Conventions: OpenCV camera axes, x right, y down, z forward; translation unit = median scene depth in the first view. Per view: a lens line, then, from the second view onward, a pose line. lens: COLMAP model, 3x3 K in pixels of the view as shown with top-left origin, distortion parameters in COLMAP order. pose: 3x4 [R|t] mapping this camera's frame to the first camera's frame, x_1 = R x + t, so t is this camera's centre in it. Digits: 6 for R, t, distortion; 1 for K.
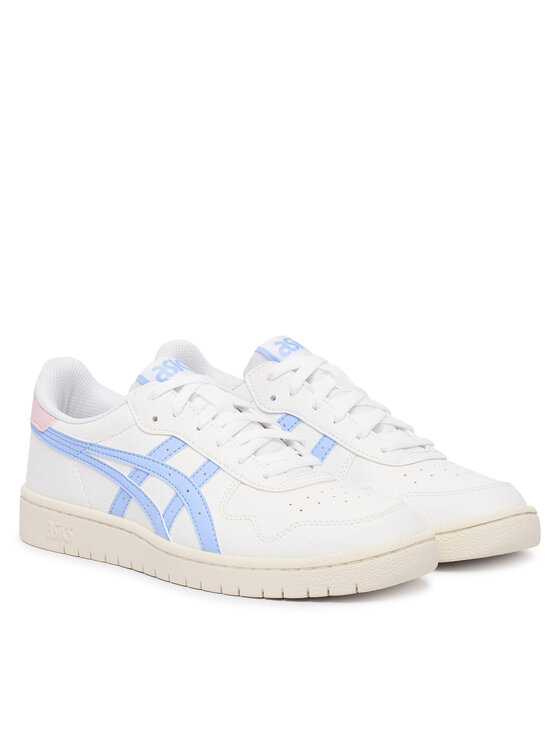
lens RADIAL K [[2174.0, 0, 280.0], [0, 2174.0, 373.0], [0, 0, 1]] dist [-0.052823, -0.121846]
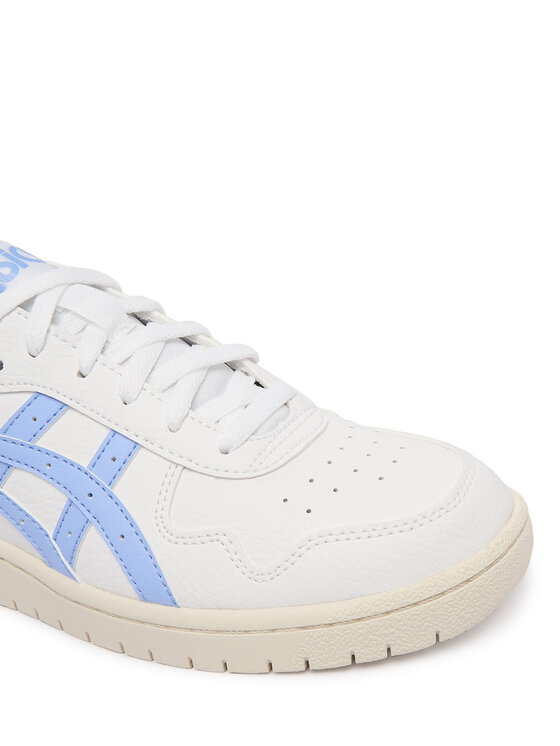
lens RADIAL K [[1016.9, 0, 280.0], [0, 1016.9, 373.0], [0, 0, 1]] dist [-0.084150, -0.014443]
pose [[0.955196, -0.202207, 0.216132, -0.045406], [0.126394, 0.938986, 0.319889, -0.053575], [-0.267629, -0.278239, 0.922474, 0.745338]]
